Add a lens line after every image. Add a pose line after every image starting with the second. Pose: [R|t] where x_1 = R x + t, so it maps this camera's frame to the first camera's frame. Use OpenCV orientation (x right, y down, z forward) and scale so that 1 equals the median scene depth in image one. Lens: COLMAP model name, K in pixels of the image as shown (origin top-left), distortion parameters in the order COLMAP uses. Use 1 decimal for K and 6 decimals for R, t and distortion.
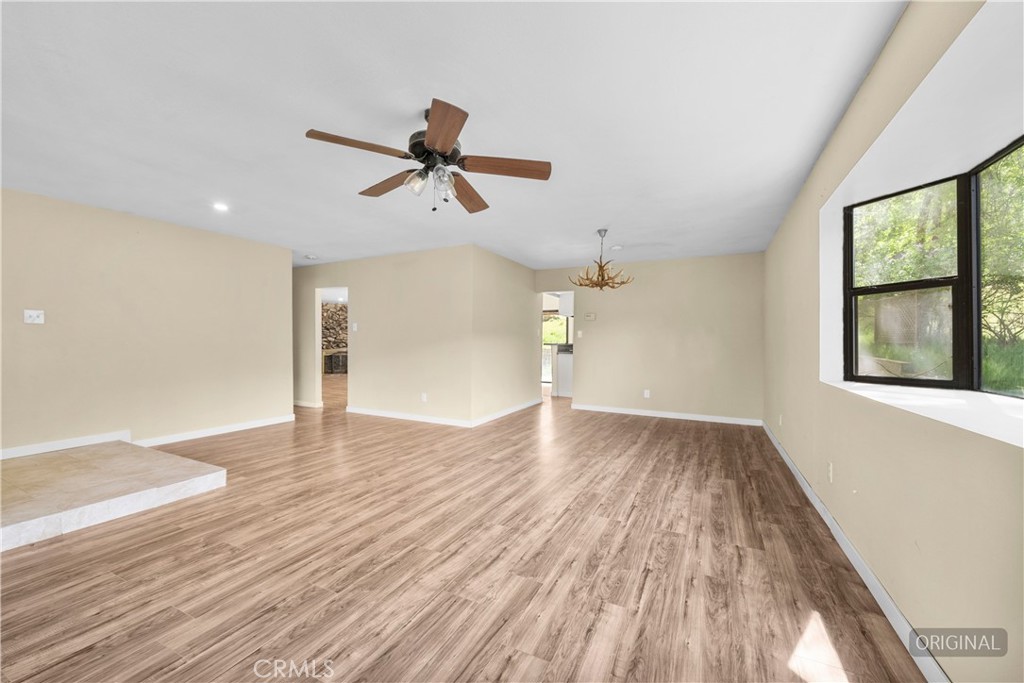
lens RADIAL K [[415.2, 0, 513.5], [0, 415.2, 342.7], [0, 0, 1]] dist [-0.012681, -0.000051]
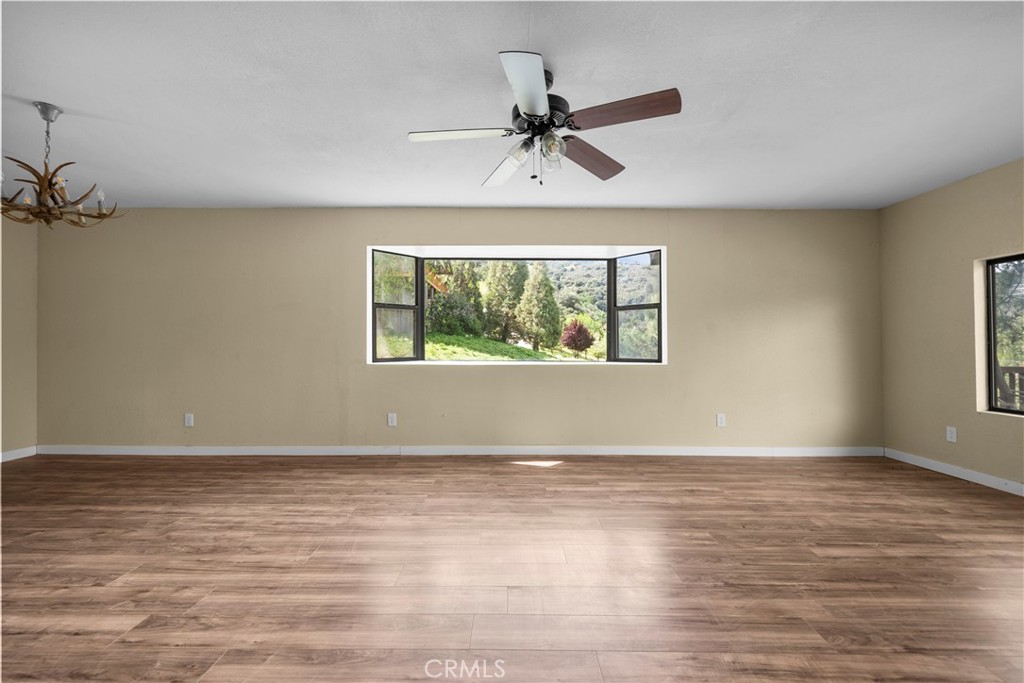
lens RADIAL K [[415.2, 0, 510.4], [0, 415.2, 341.2], [0, 0, 1]] dist [-0.012681, -0.000051]
pose [[-0.433370, -0.001013, 0.901216, -0.831866], [-0.003900, 0.999992, -0.000751, 0.012659], [-0.901208, -0.003841, -0.433370, 1.259168]]
